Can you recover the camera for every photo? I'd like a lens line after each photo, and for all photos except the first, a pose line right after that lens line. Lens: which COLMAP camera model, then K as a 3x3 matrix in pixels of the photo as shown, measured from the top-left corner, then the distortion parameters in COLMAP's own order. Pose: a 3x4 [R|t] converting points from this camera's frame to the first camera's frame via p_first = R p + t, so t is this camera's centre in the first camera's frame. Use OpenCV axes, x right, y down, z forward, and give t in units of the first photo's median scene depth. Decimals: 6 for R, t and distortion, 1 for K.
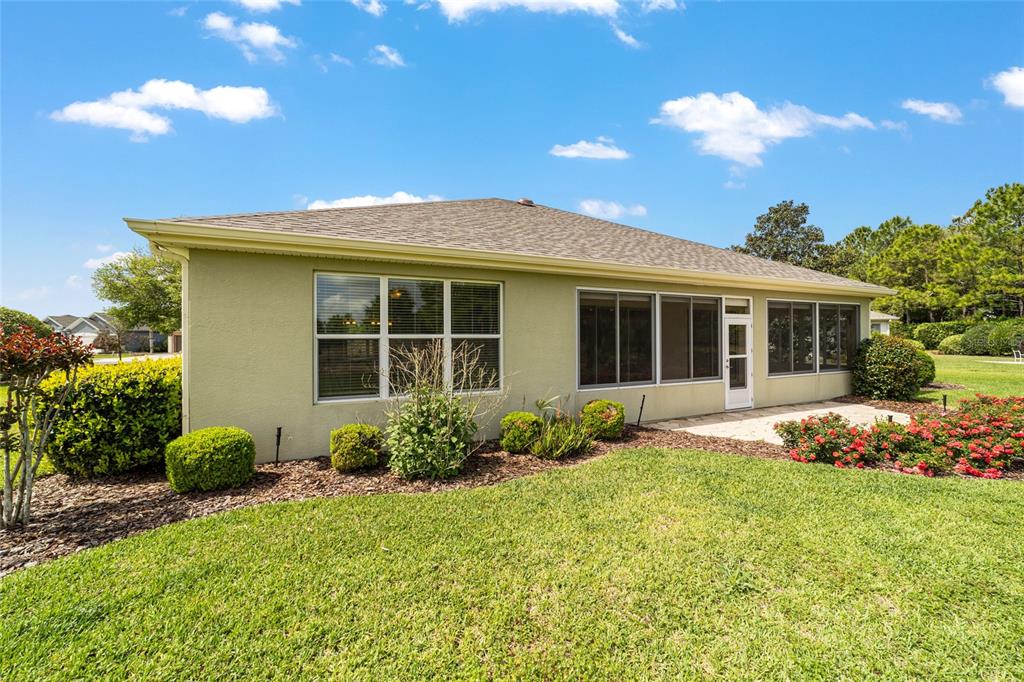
lens RADIAL K [[393.9, 0, 505.0], [0, 393.9, 341.5], [0, 0, 1]] dist [-0.013966, 0.005237]
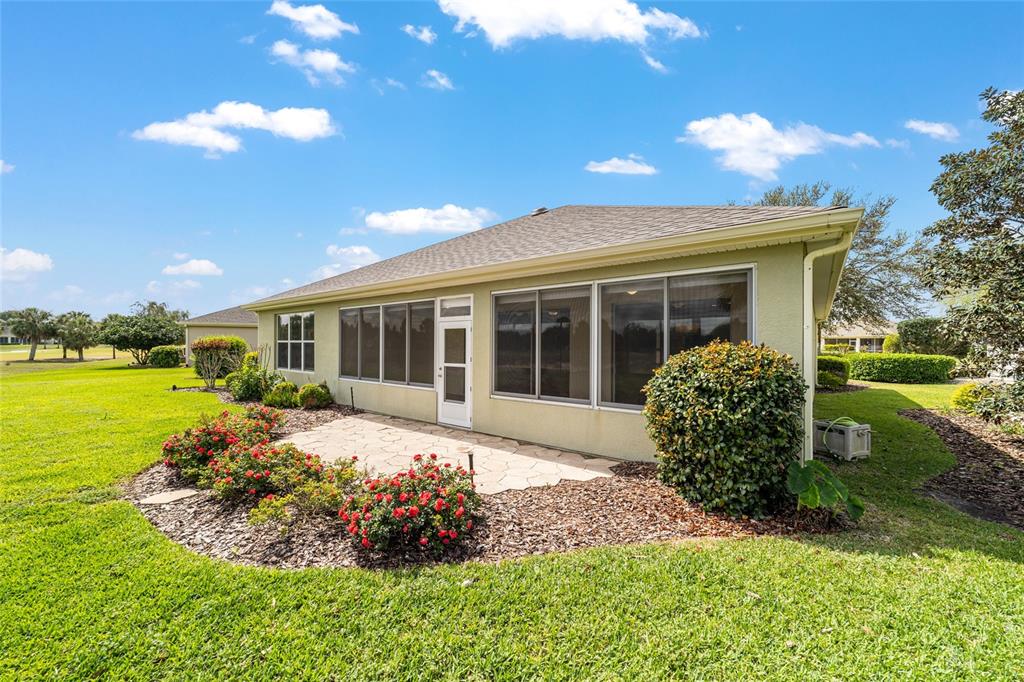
lens RADIAL K [[393.9, 0, 514.4], [0, 393.9, 338.8], [0, 0, 1]] dist [-0.013966, 0.005237]
pose [[0.474606, 0.003720, -0.880191, 1.449979], [0.000158, 0.999991, 0.004311, -0.024606], [0.880199, -0.002185, 0.474601, 0.713975]]
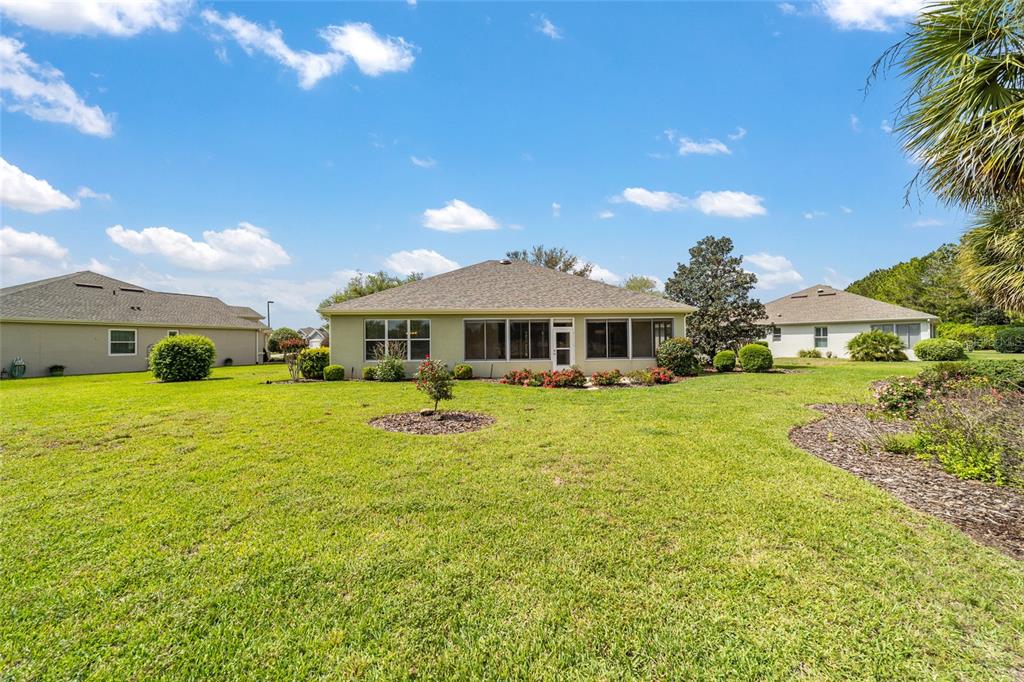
lens RADIAL K [[393.9, 0, 514.8], [0, 393.9, 343.2], [0, 0, 1]] dist [-0.013966, 0.005237]
pose [[0.935499, -0.004396, -0.353301, 1.081413], [0.003478, 0.999989, -0.003233, 0.016685], [0.353312, 0.001795, 0.935504, -0.936416]]
